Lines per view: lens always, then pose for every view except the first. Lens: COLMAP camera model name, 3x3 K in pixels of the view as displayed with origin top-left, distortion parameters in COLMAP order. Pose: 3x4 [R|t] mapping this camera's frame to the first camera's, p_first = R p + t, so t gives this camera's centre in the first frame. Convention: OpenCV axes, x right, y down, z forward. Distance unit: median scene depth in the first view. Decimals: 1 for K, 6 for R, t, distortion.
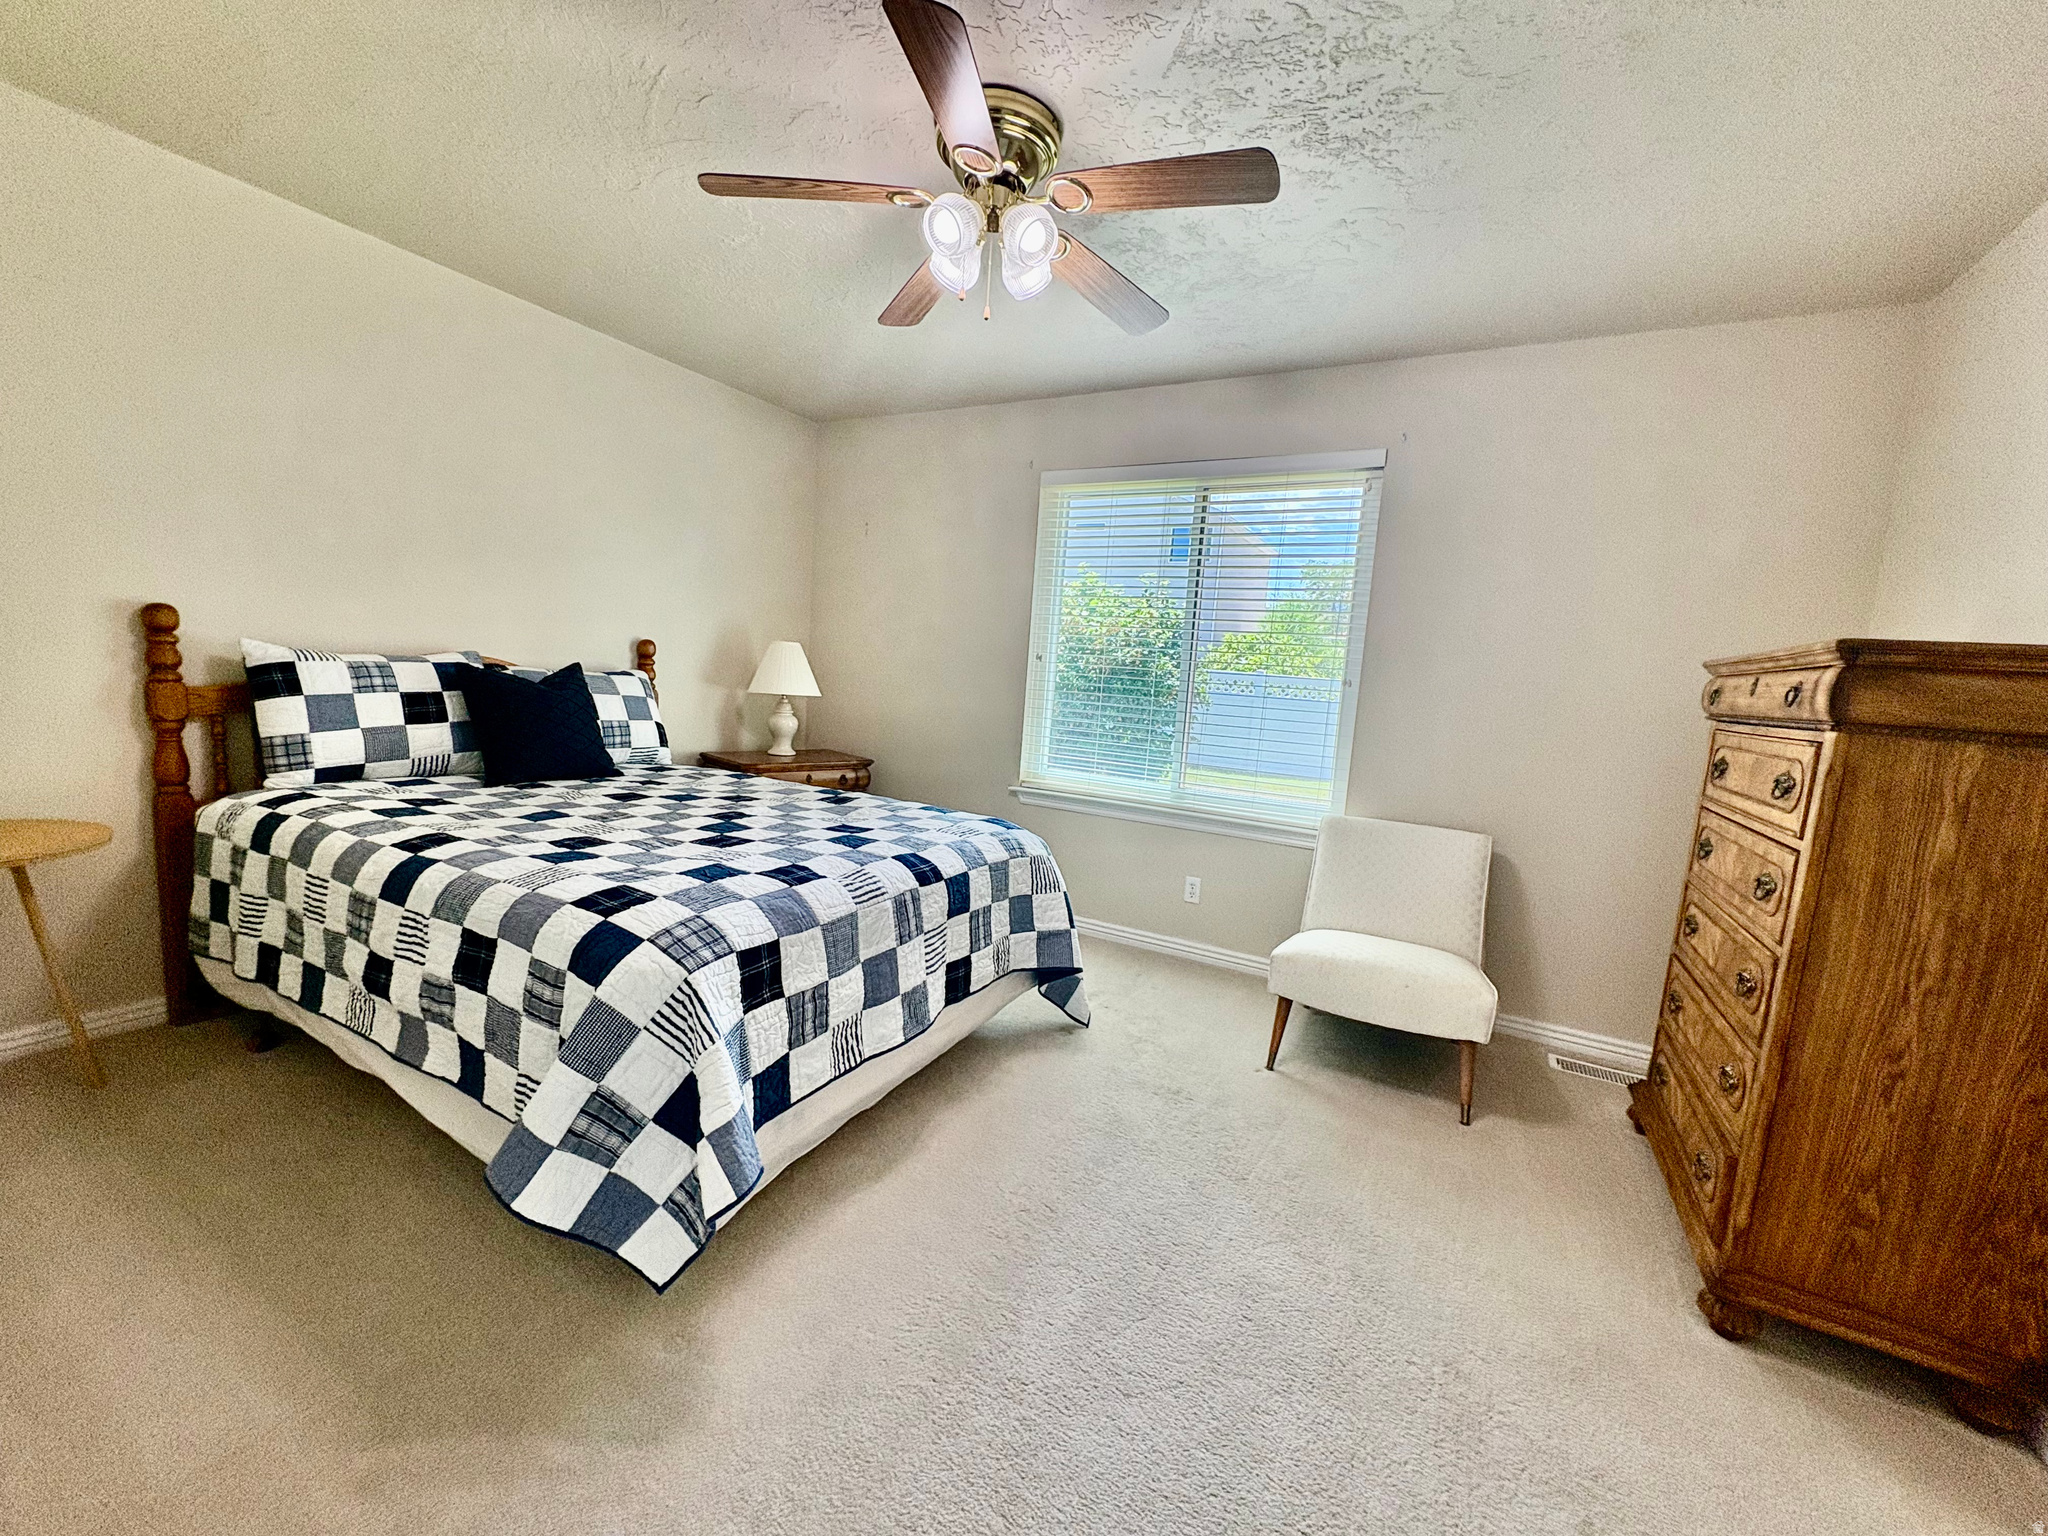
lens RADIAL K [[815.4, 0, 1023.4], [0, 815.4, 768.4], [0, 0, 1]] dist [-0.000181, -0.000731]
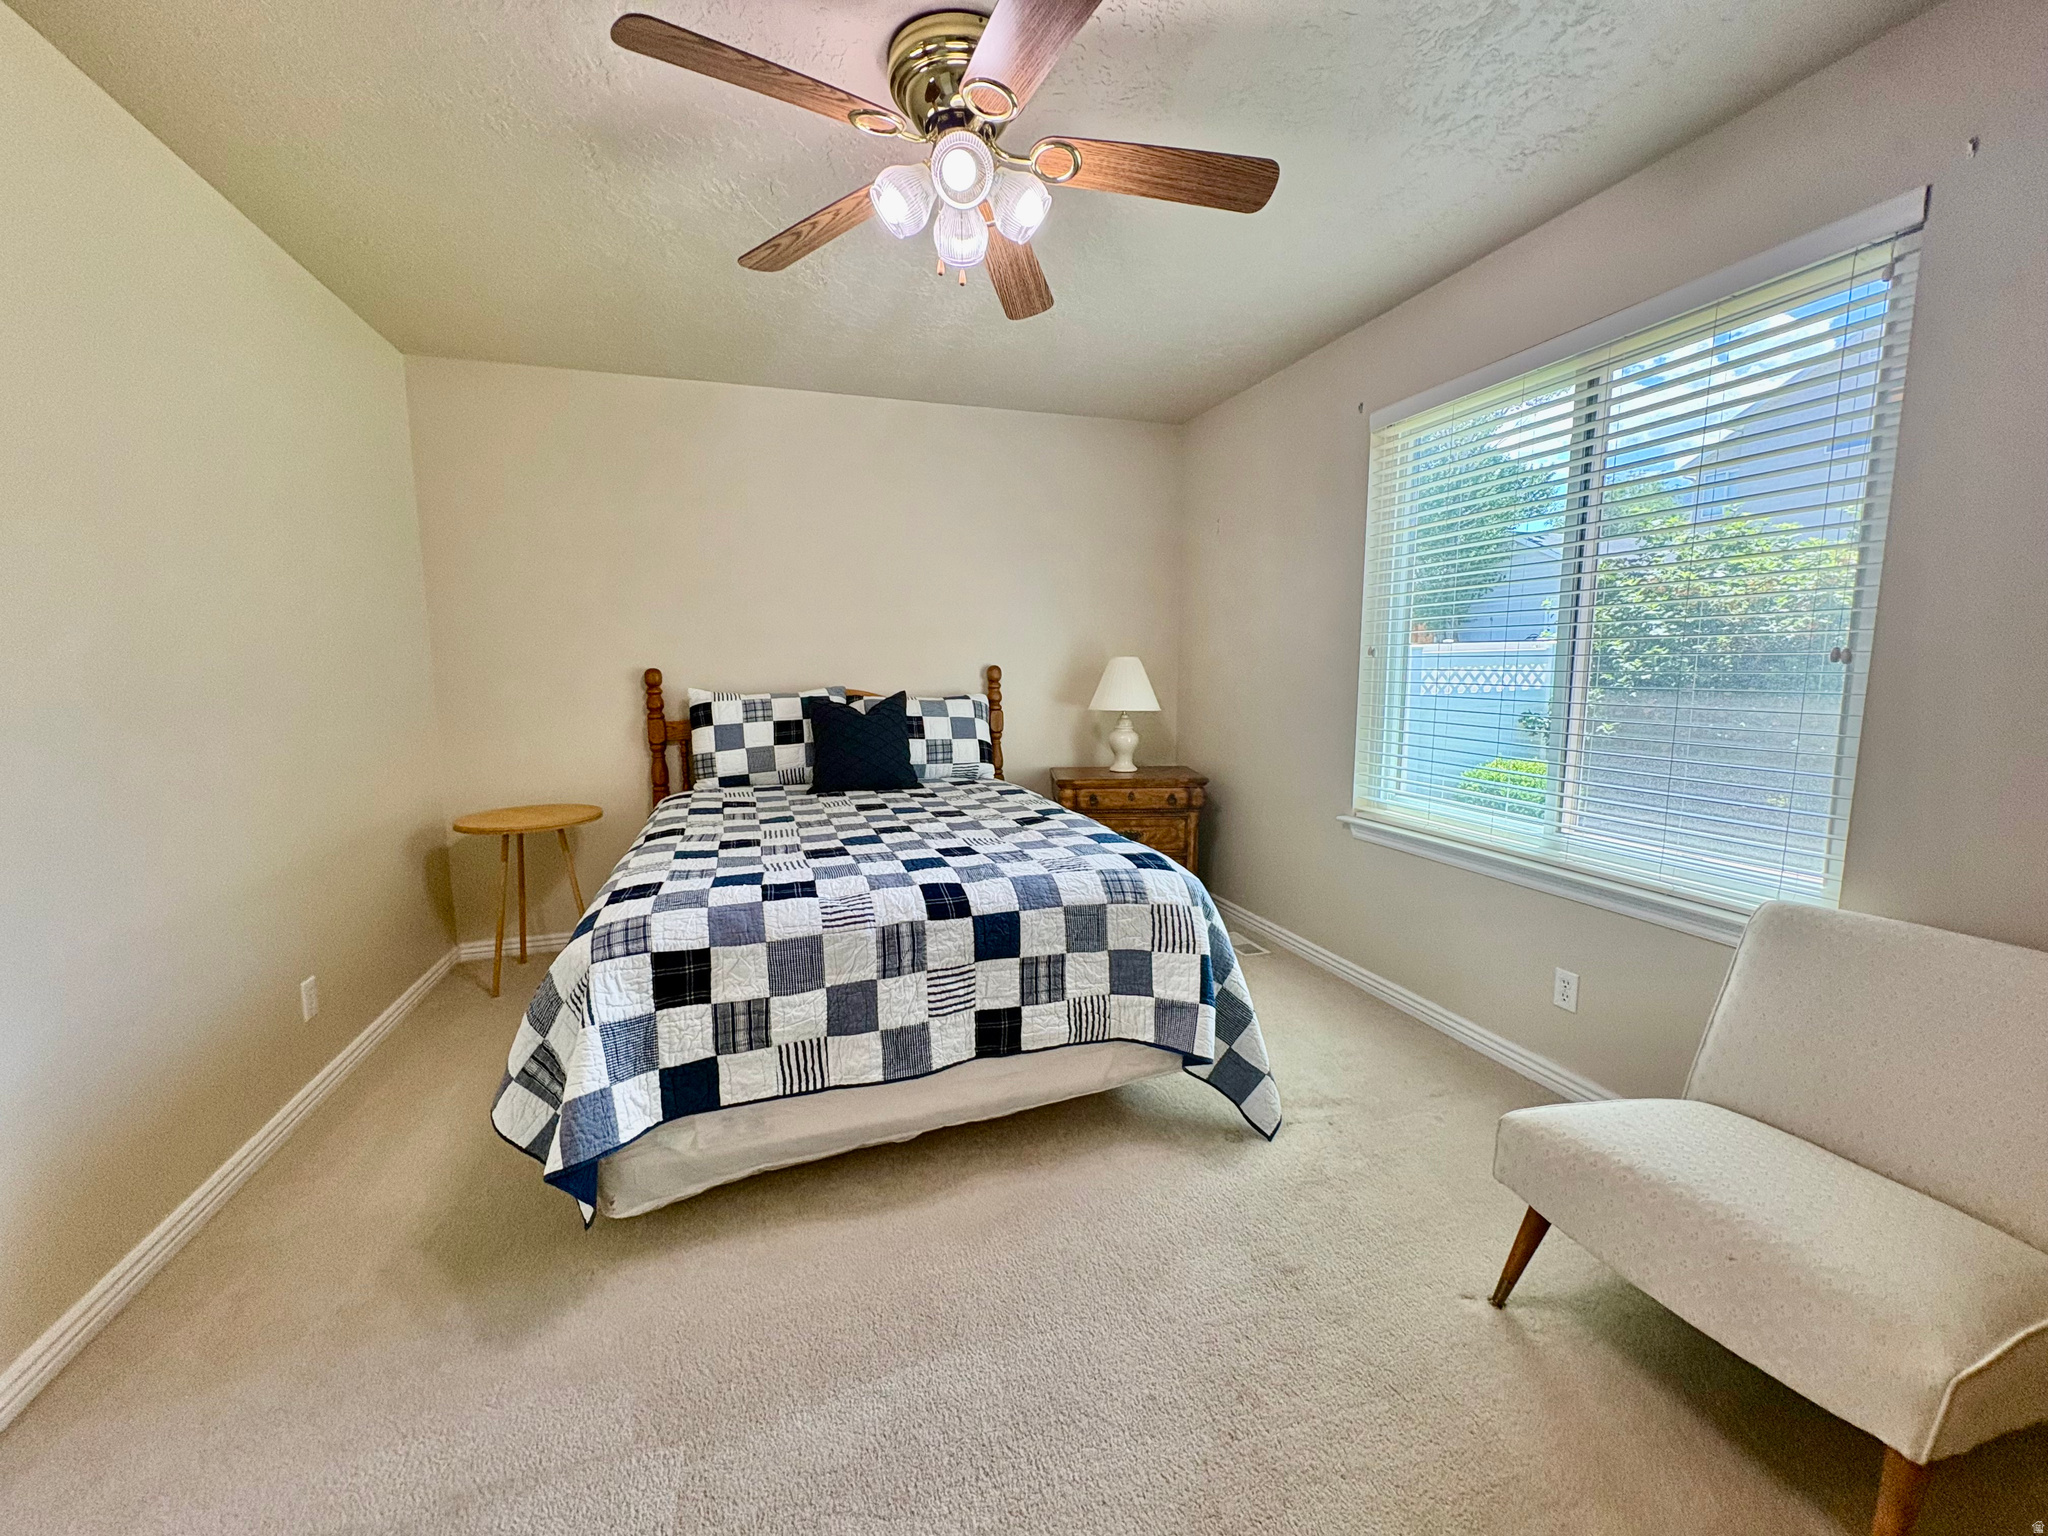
lens RADIAL K [[815.4, 0, 1022.6], [0, 815.4, 770.9], [0, 0, 1]] dist [-0.000181, -0.000731]
pose [[0.732052, 0.016736, -0.681043, 0.488233], [-0.024297, 0.999704, -0.001551, -0.021364], [0.680815, 0.017683, 0.732242, 0.330188]]
